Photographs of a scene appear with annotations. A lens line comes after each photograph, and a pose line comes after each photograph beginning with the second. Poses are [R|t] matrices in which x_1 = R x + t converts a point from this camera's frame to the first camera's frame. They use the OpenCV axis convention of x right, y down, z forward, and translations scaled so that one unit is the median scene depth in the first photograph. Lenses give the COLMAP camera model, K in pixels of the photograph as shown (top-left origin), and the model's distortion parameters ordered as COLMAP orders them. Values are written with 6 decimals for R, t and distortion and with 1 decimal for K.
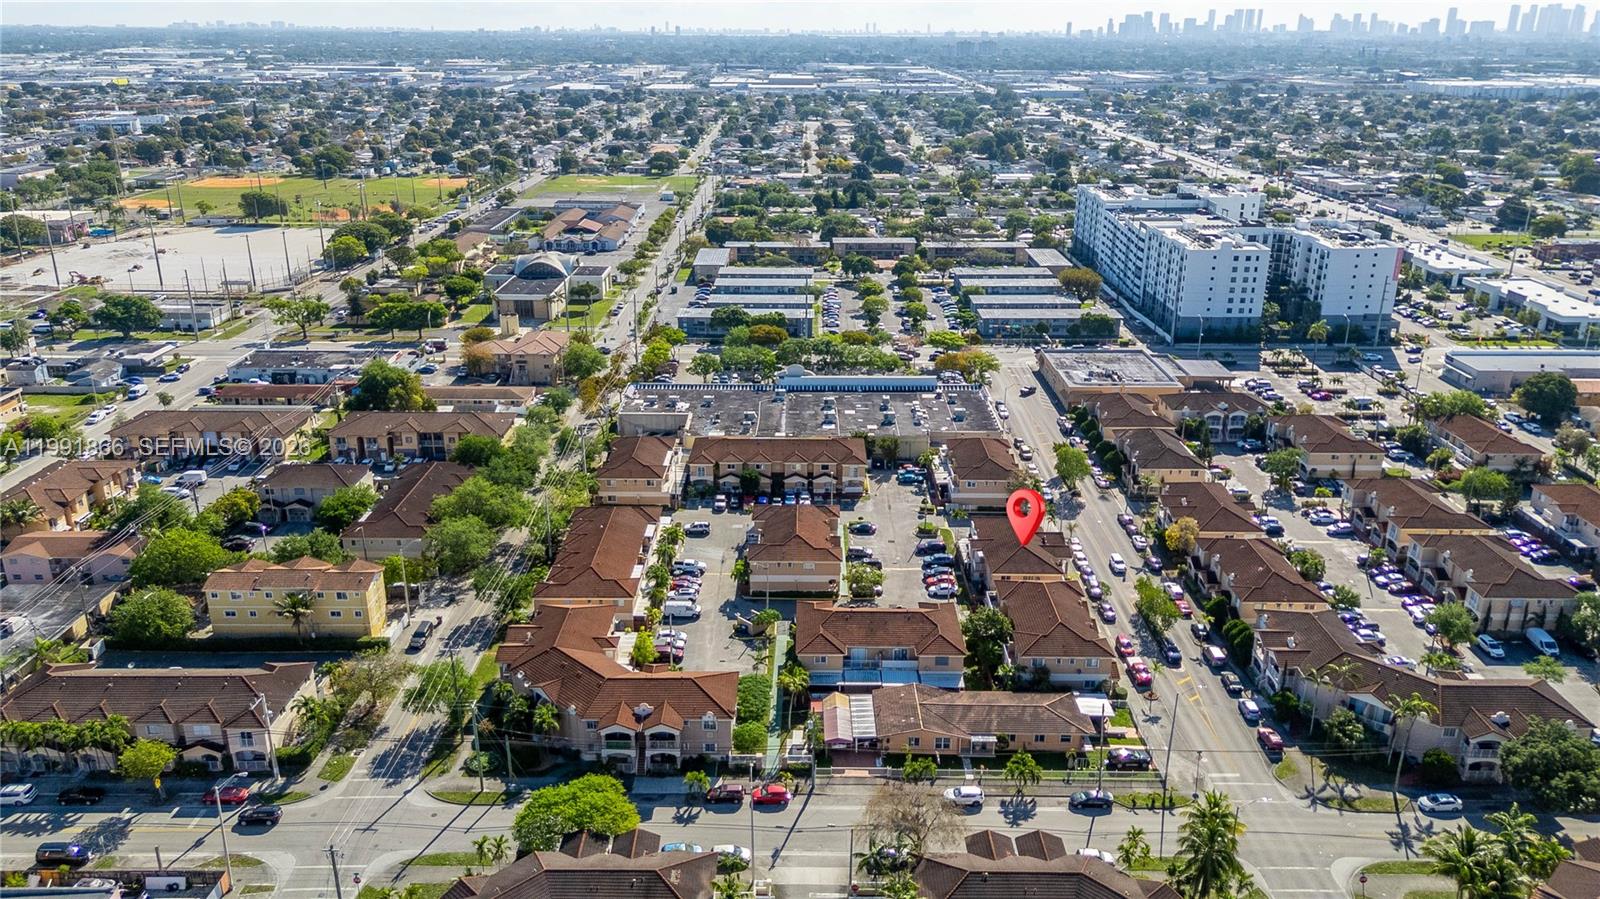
lens RADIAL K [[1178.6, 0, 805.7], [0, 1178.6, 448.0], [0, 0, 1]] dist [0.092633, -0.102247]
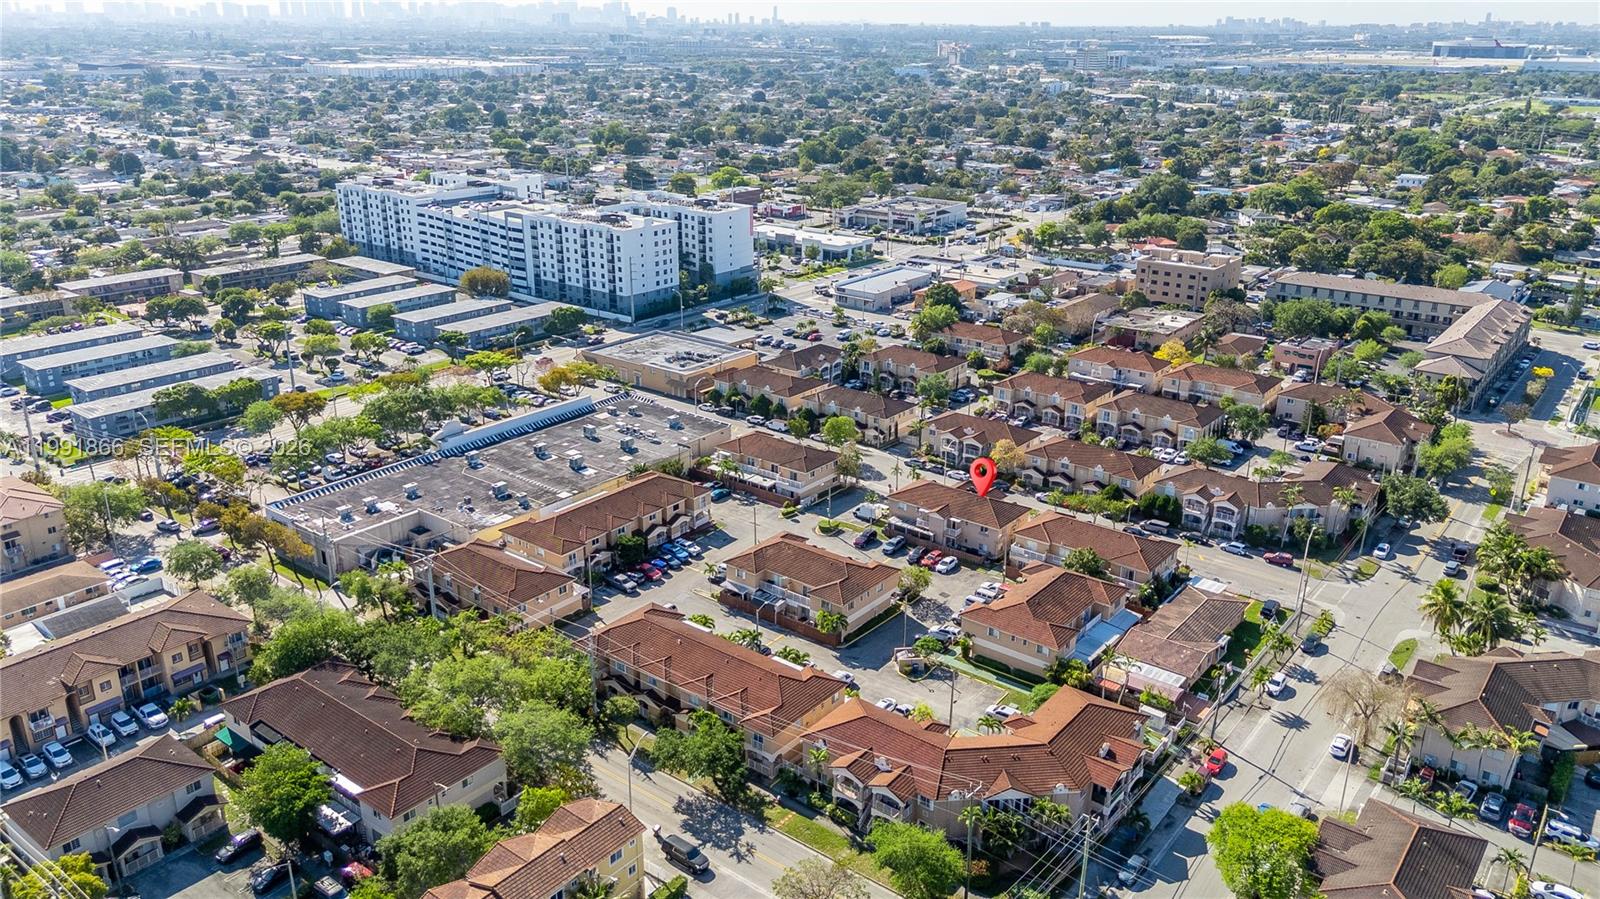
lens RADIAL K [[1178.6, 0, 805.7], [0, 1178.6, 448.0], [0, 0, 1]] dist [0.092633, -0.102247]
pose [[0.613837, -0.268329, 0.742431, -0.494174], [0.260515, 0.956630, 0.130353, -0.100893], [-0.745208, 0.113399, 0.657119, 0.295821]]
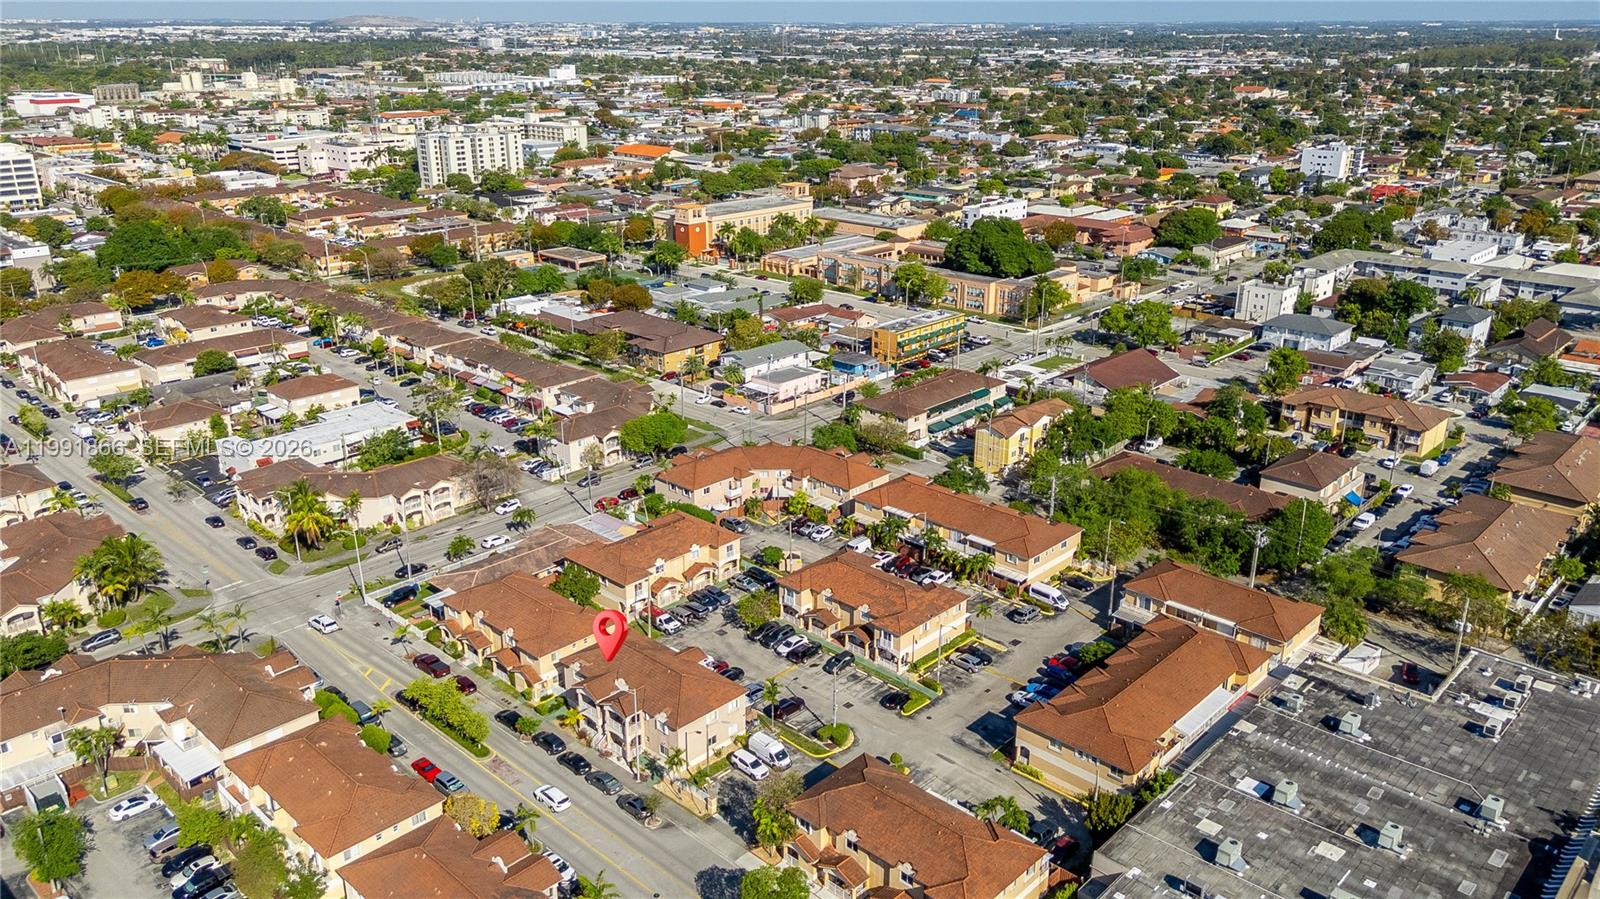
lens RADIAL K [[1178.6, 0, 805.7], [0, 1178.6, 448.0], [0, 0, 1]] dist [0.092633, -0.102247]
pose [[-0.687866, 0.239484, -0.685192, 0.425074], [-0.252037, 0.806457, 0.534888, -0.328783], [0.680674, 0.540625, -0.494376, 0.991192]]
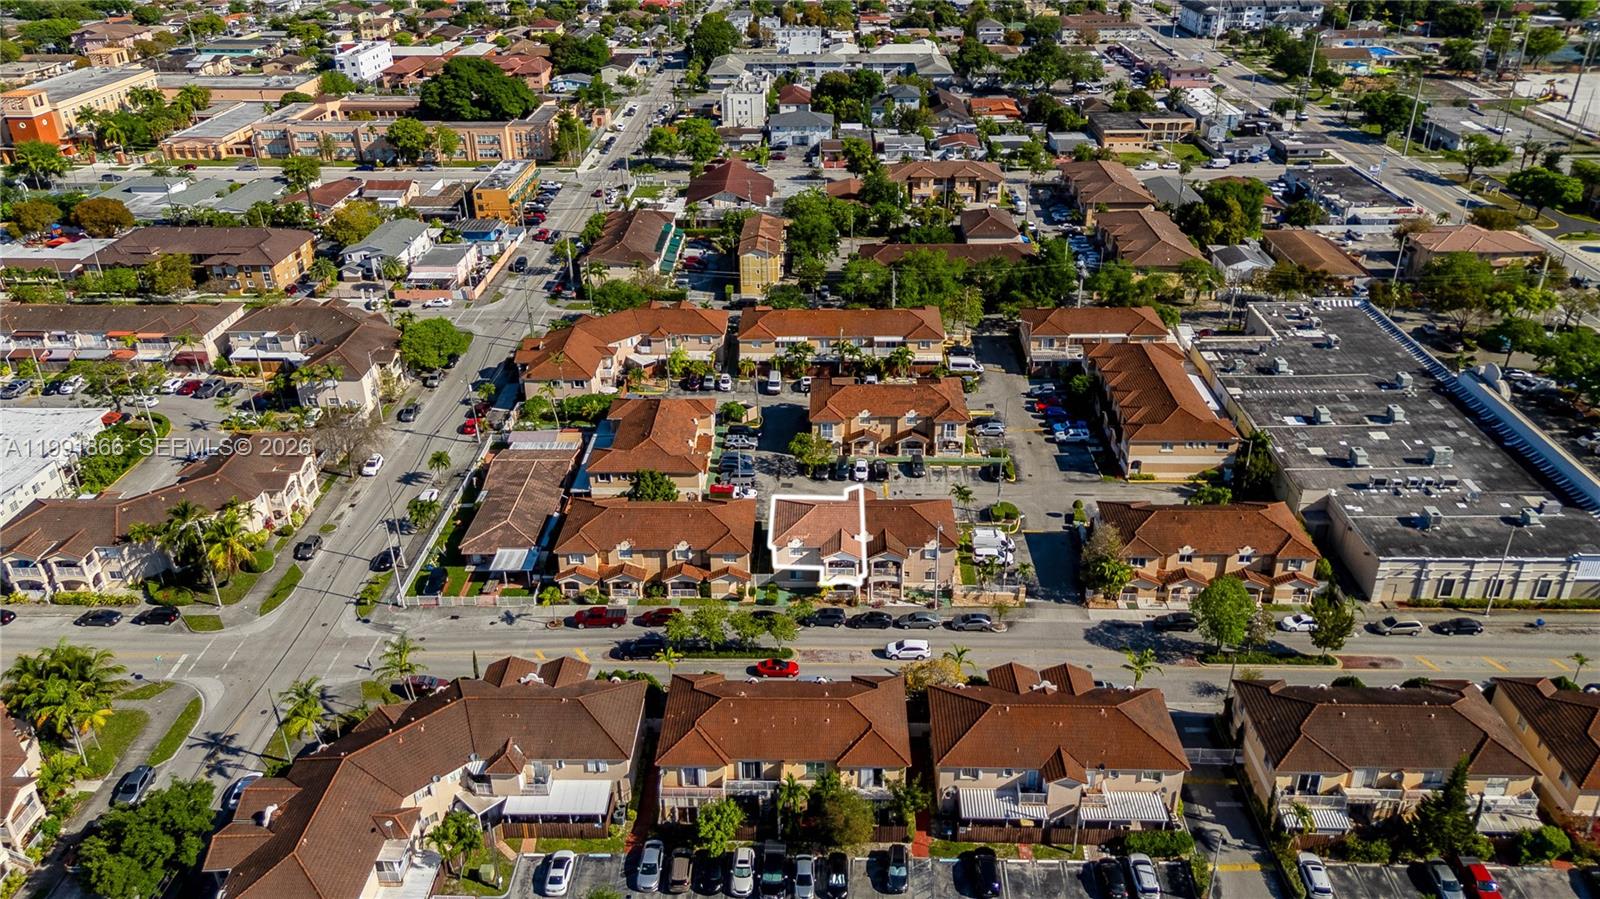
lens RADIAL K [[1178.6, 0, 805.7], [0, 1178.6, 448.0], [0, 0, 1]] dist [0.092633, -0.102247]
pose [[-0.023062, 0.454169, -0.890617, 0.596805], [-0.331502, 0.836979, 0.435400, -0.195784], [0.943173, 0.305282, 0.131255, 0.626206]]
